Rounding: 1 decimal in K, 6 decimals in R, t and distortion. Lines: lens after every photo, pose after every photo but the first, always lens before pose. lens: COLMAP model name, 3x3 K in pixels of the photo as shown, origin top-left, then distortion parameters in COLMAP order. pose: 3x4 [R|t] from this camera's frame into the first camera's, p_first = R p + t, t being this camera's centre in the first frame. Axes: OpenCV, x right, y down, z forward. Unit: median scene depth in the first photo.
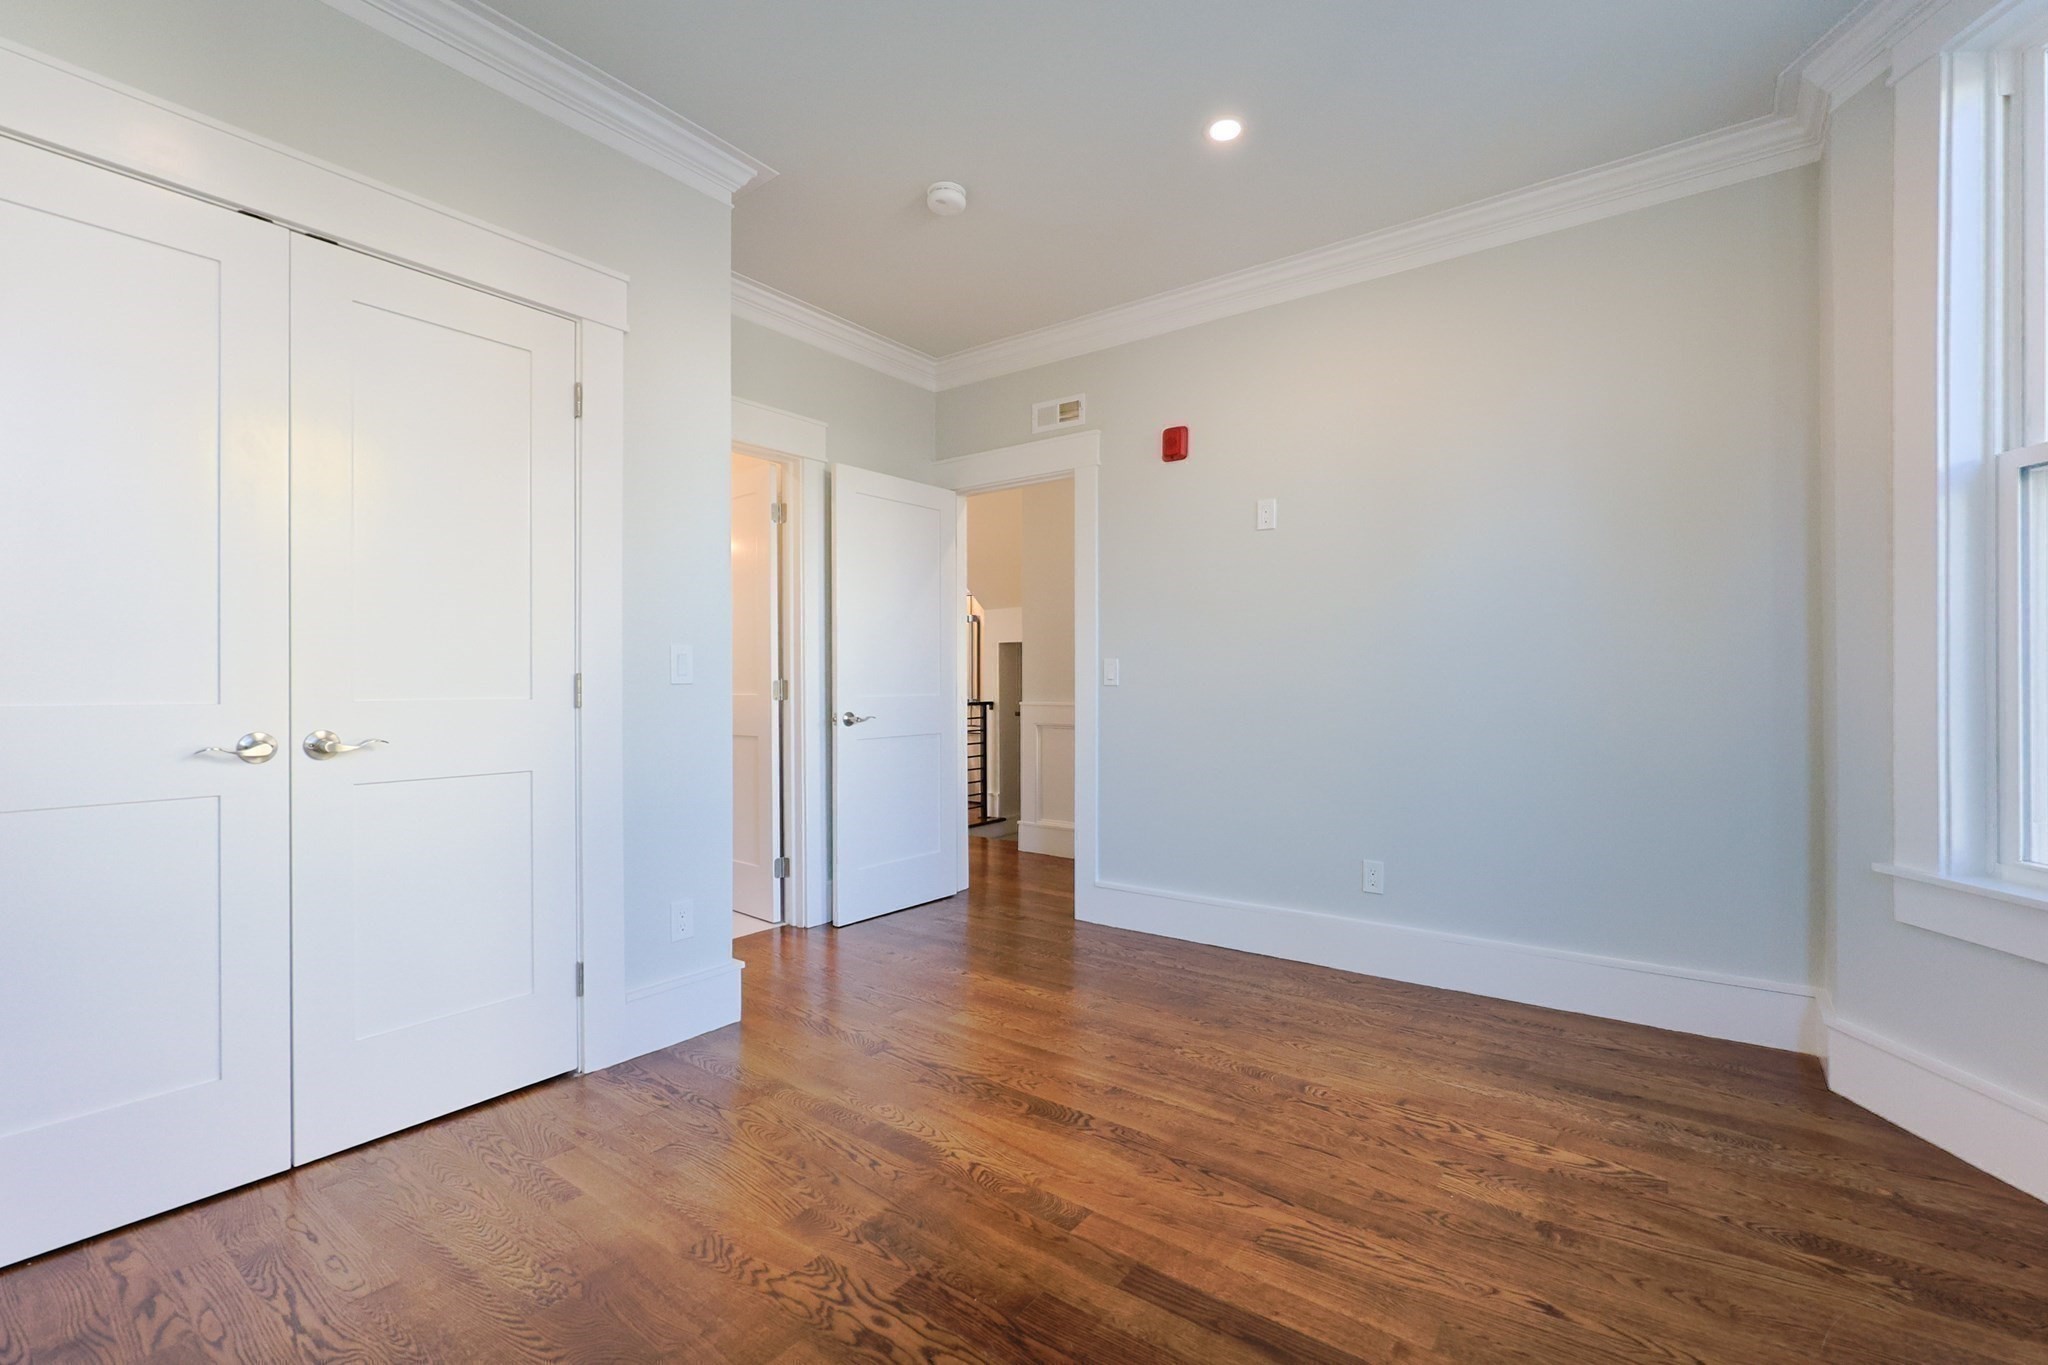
lens RADIAL K [[870.8, 0, 1037.7], [0, 870.8, 683.5], [0, 0, 1]] dist [-0.001626, 0.001129]
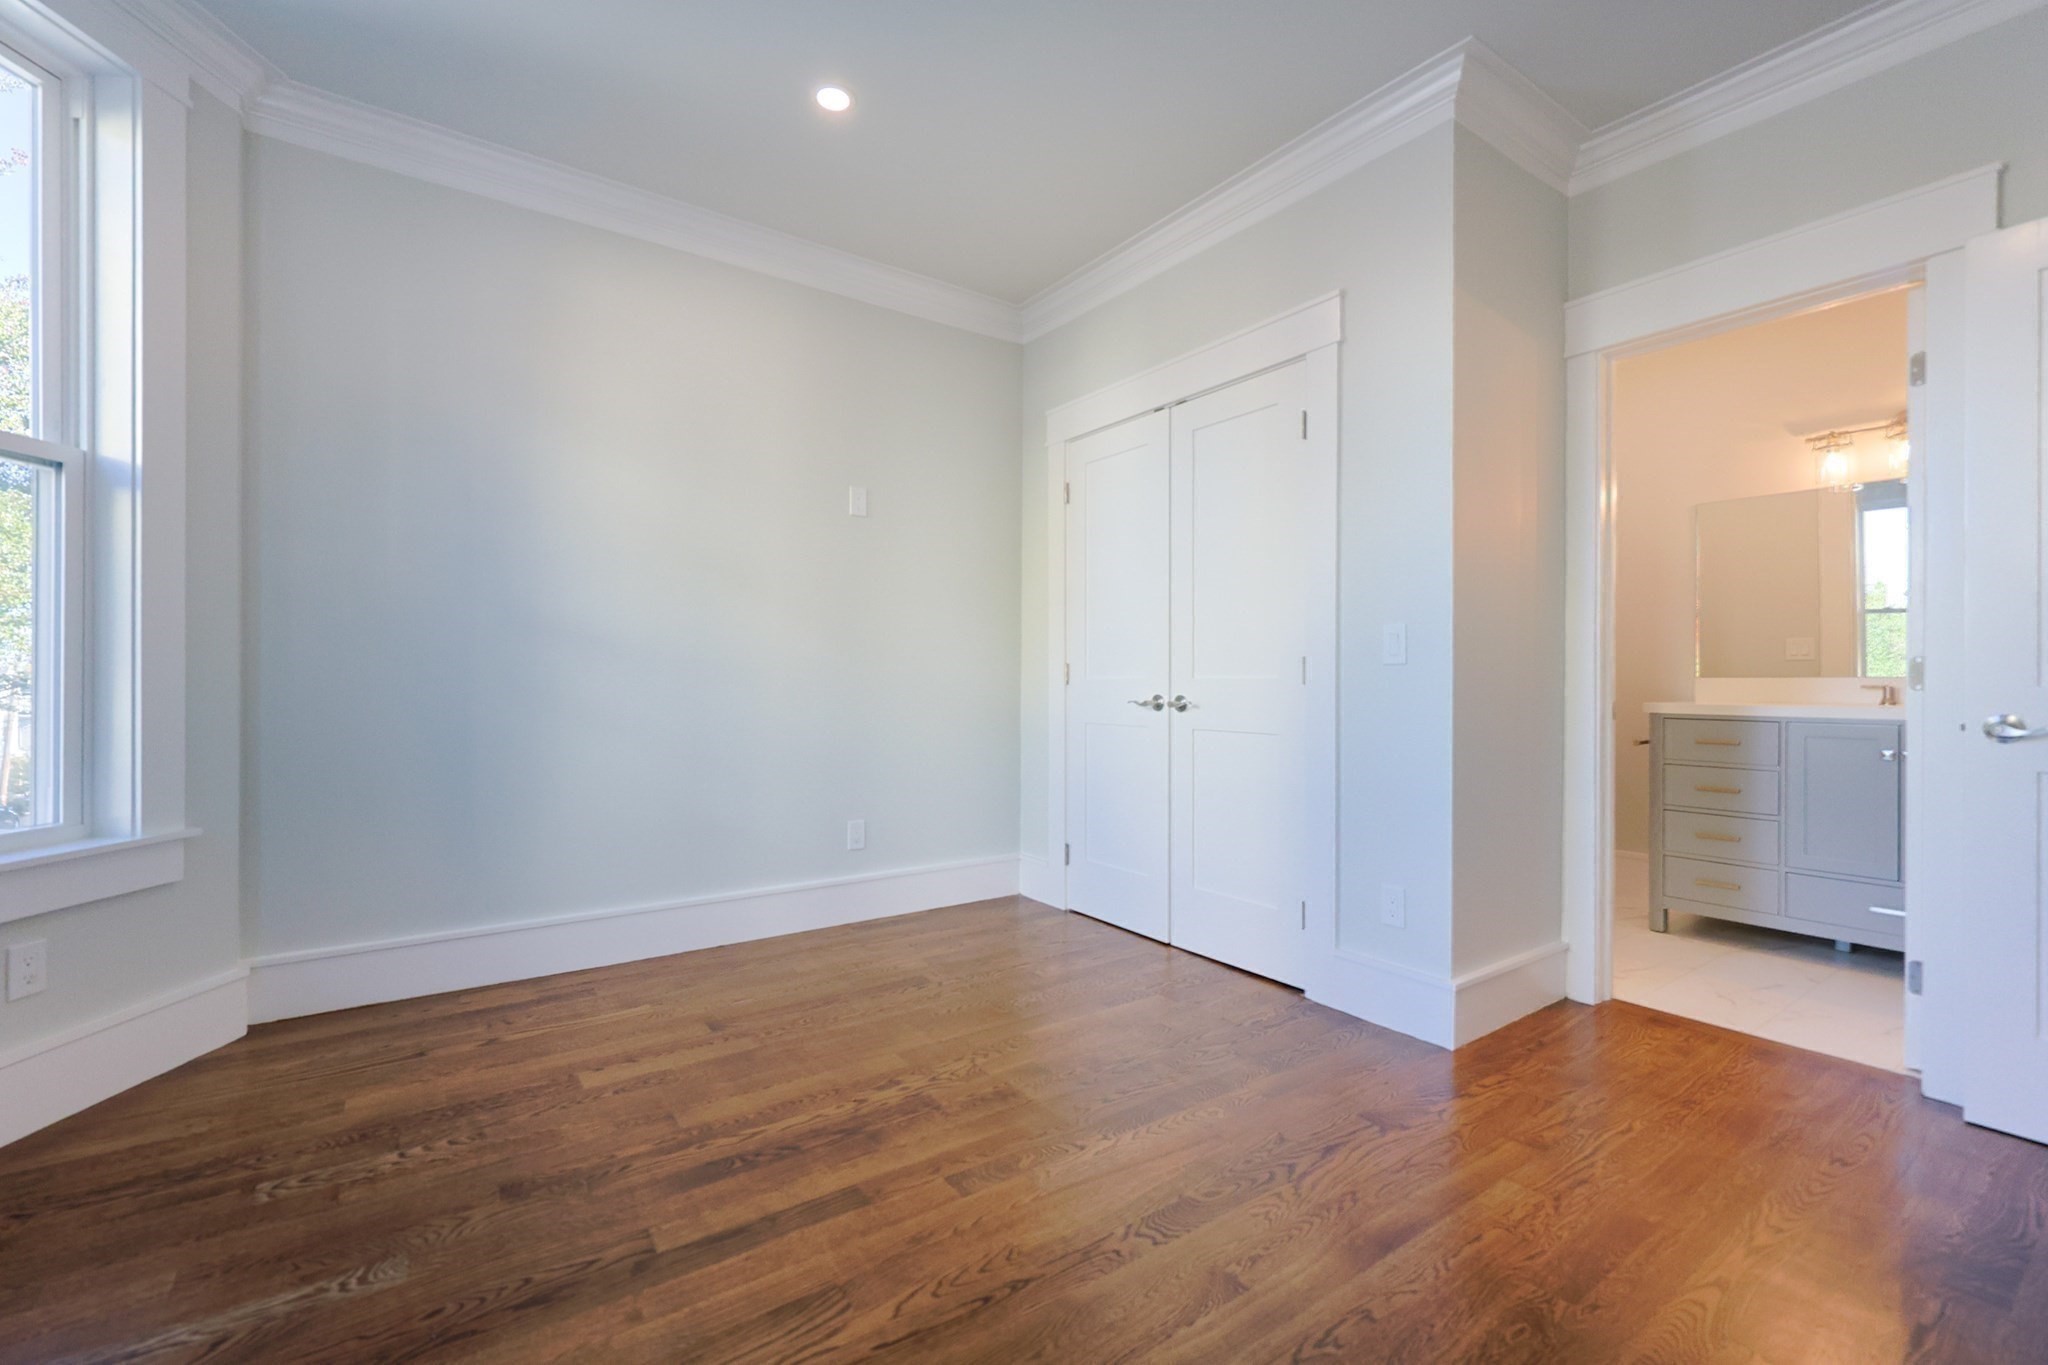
lens RADIAL K [[870.8, 0, 1031.9], [0, 870.8, 677.8], [0, 0, 1]] dist [-0.001626, 0.001129]
pose [[-0.295857, 0.001549, -0.955231, 1.002399], [0.000960, 0.999999, 0.001324, 0.022780], [0.955232, -0.000526, -0.295858, 1.402741]]
